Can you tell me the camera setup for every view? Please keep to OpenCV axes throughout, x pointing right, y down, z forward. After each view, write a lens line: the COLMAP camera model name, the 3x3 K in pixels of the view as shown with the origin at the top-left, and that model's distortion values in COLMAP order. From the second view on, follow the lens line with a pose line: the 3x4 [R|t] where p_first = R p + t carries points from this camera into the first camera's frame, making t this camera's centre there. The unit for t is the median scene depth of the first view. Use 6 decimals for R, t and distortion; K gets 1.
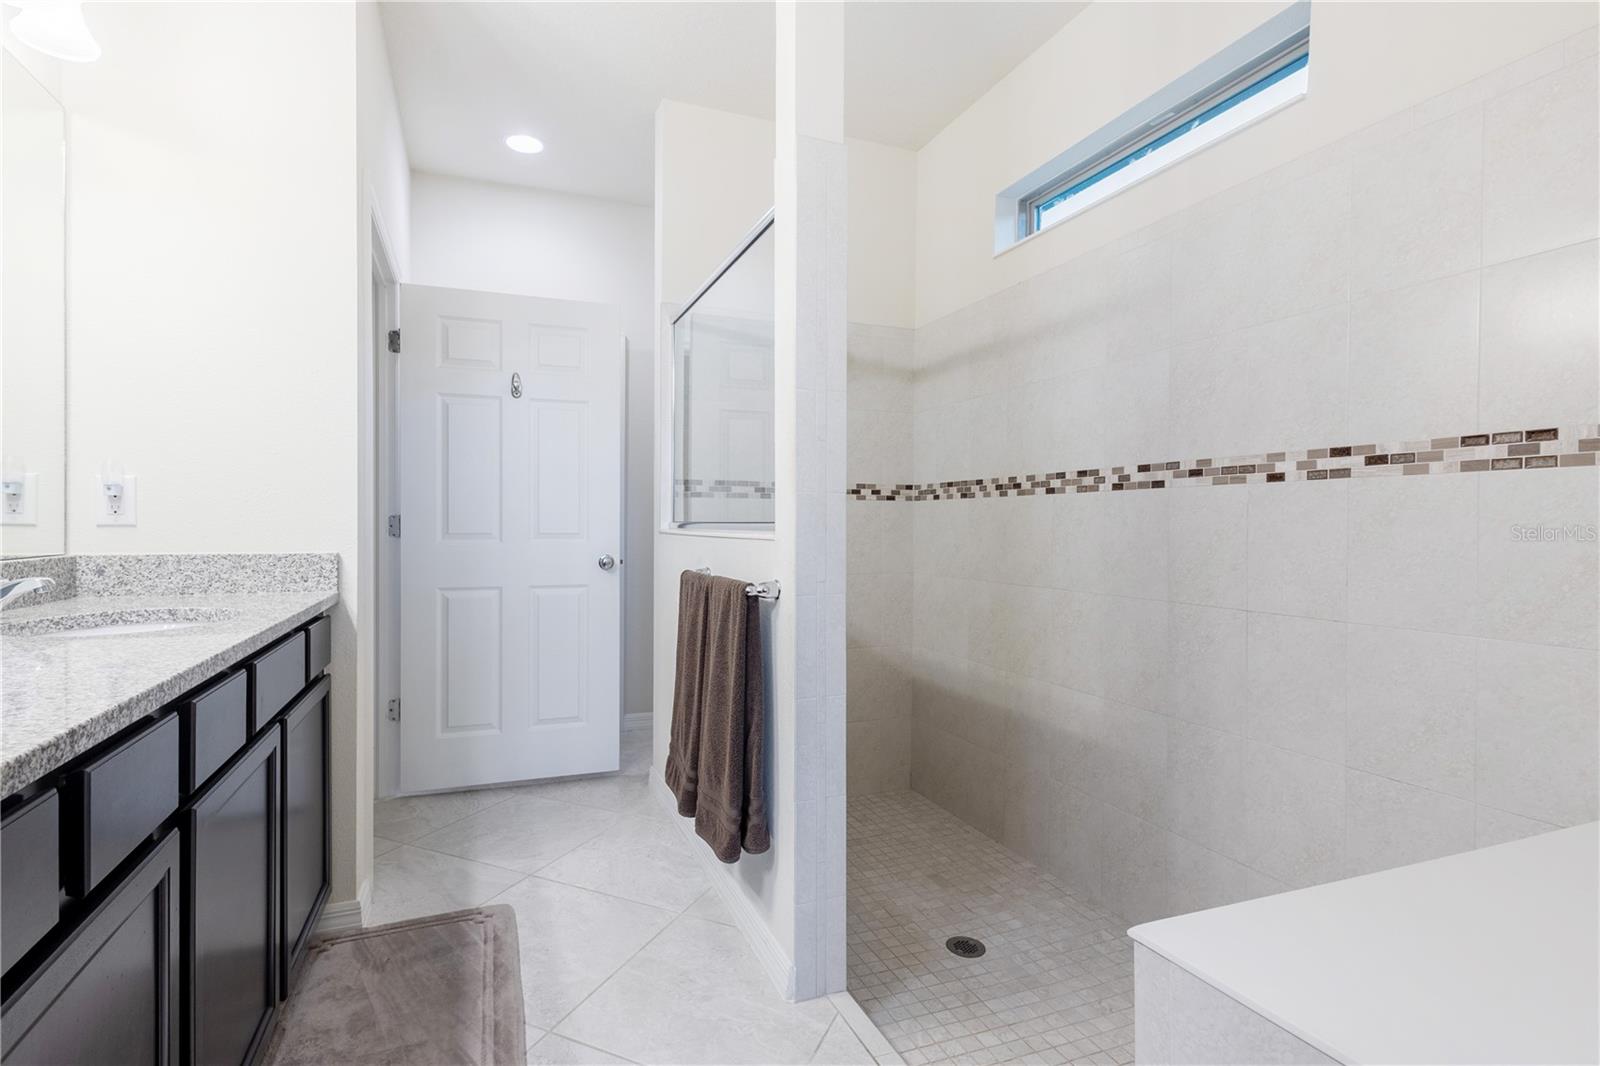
lens RADIAL K [[757.5, 0, 789.0], [0, 757.5, 532.1], [0, 0, 1]] dist [0.016520, -0.004947]
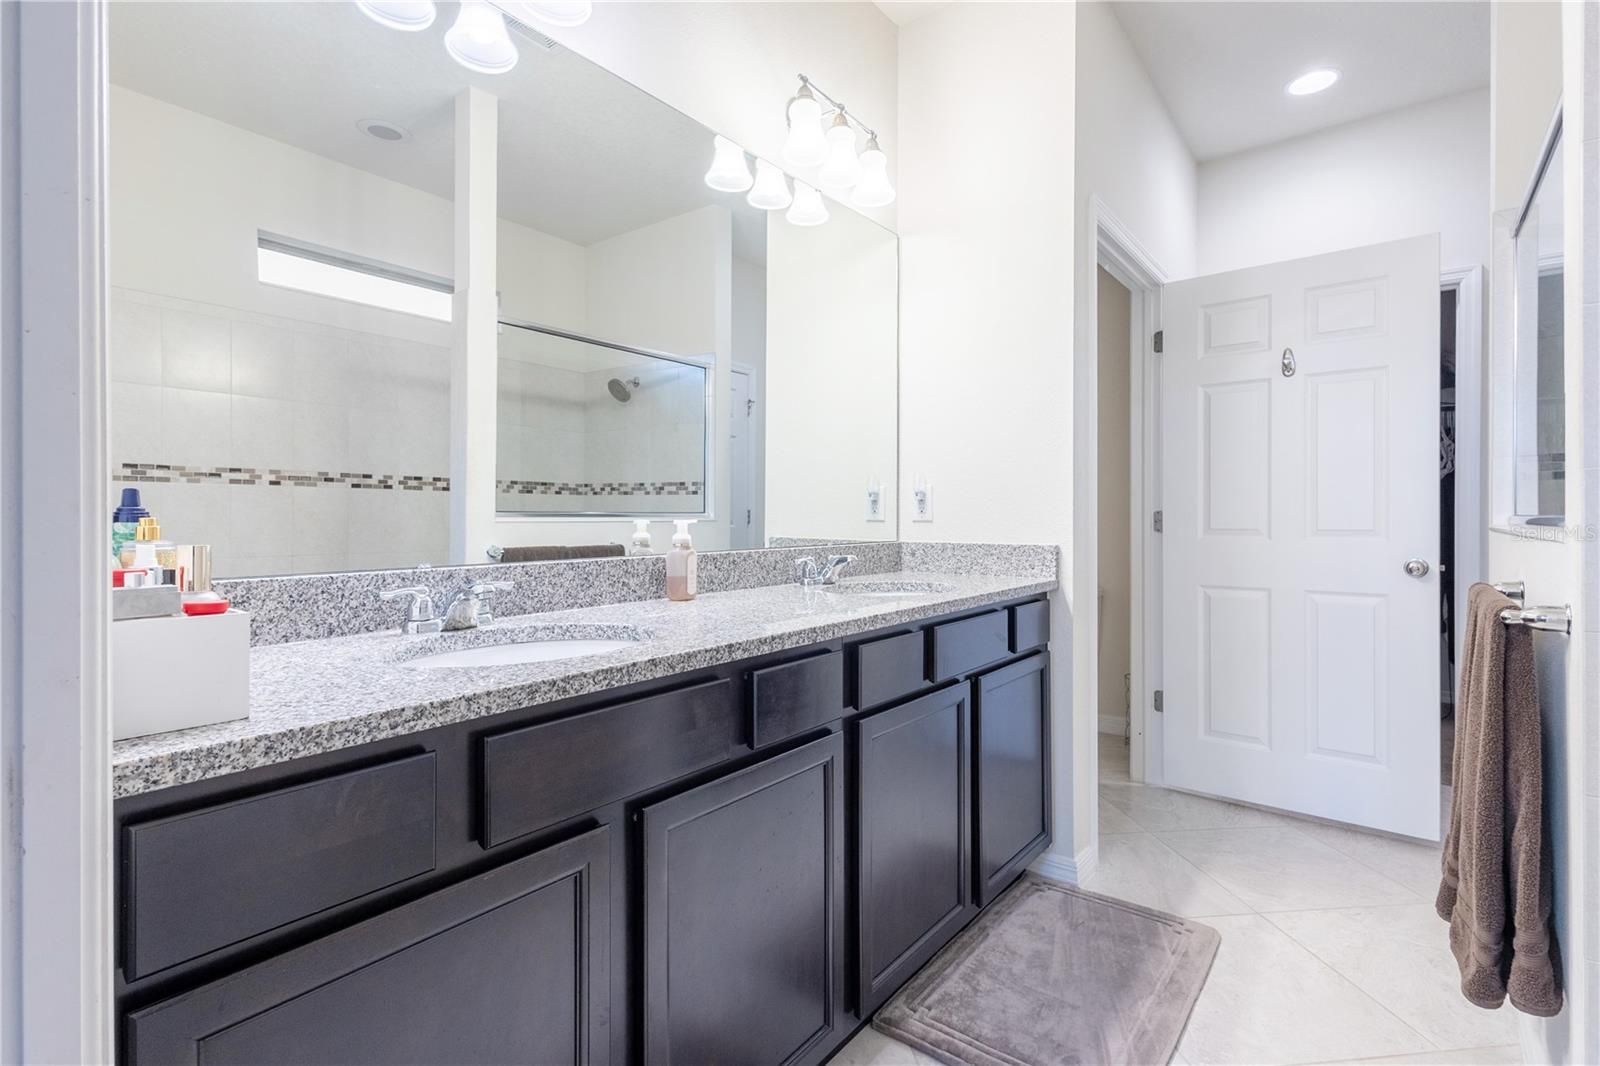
lens RADIAL K [[757.5, 0, 800.2], [0, 757.5, 523.4], [0, 0, 1]] dist [0.016520, -0.004947]
pose [[0.514039, 0.001422, -0.857766, 0.188735], [-0.006384, 0.999977, -0.002168, -0.000270], [0.857743, 0.006590, 0.514036, 0.096420]]
